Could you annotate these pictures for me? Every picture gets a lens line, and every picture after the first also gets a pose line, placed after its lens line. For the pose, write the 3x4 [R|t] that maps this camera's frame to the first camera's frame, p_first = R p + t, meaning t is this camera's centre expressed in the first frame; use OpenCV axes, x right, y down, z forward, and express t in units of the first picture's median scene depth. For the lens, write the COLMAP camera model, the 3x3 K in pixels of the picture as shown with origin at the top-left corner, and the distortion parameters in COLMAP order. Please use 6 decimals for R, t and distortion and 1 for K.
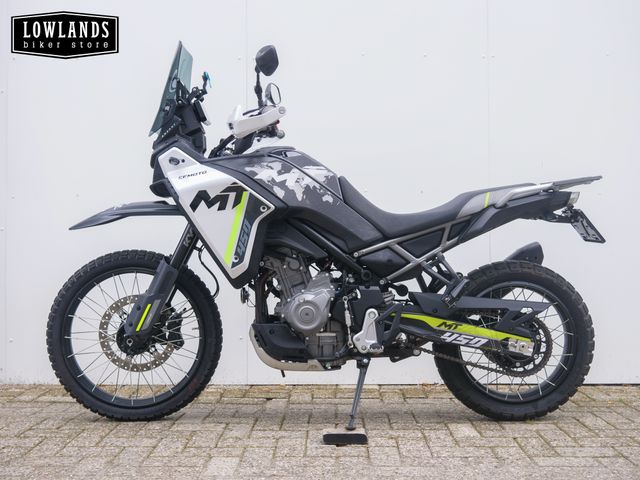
lens RADIAL K [[737.8, 0, 320.0], [0, 737.8, 240.0], [0, 0, 1]] dist [-0.008964, 0.013635]
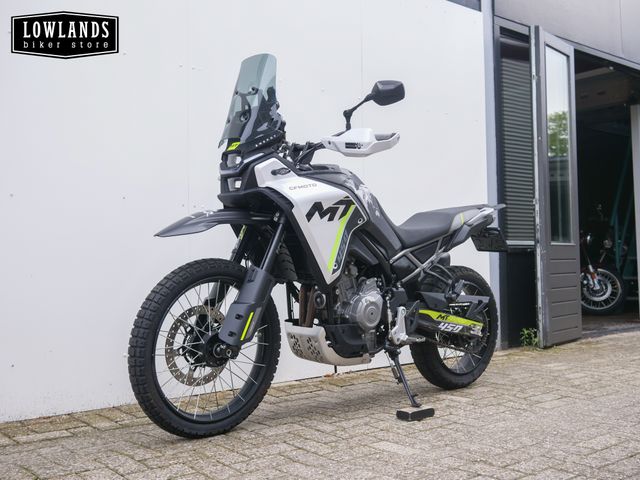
lens RADIAL K [[737.8, 0, 320.0], [0, 737.8, 240.0], [0, 0, 1]] dist [-0.008964, 0.013635]
pose [[0.754460, 0.012690, 0.656224, -0.816797], [0.000430, 0.999803, -0.019828, 0.008708], [-0.656346, 0.015242, 0.754306, 0.181689]]
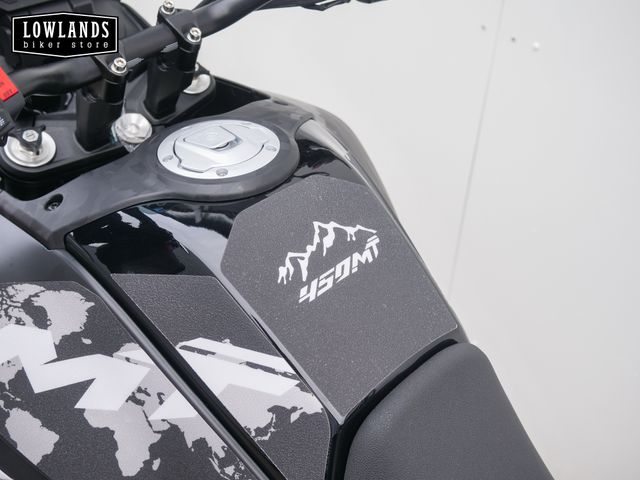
lens RADIAL K [[737.8, 0, 320.0], [0, 737.8, 240.0], [0, 0, 1]] dist [-0.008964, 0.013635]
pose [[0.697271, 0.437098, -0.568119, 0.115739], [-0.018586, 0.803325, 0.595251, -0.252618], [0.716567, -0.404492, 0.568259, 0.916705]]
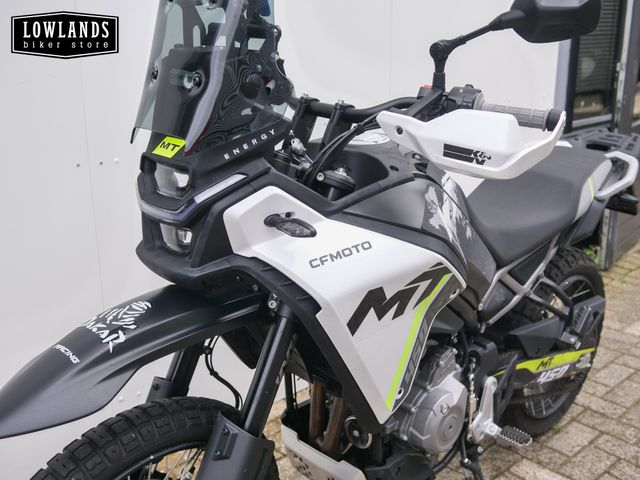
lens RADIAL K [[737.8, 0, 320.0], [0, 737.8, 240.0], [0, 0, 1]] dist [-0.008964, 0.013635]
pose [[0.708824, -0.200338, 0.676338, -0.461648], [-0.014056, 0.954619, 0.297499, -0.219523], [-0.705246, -0.220381, 0.673840, 0.687989]]
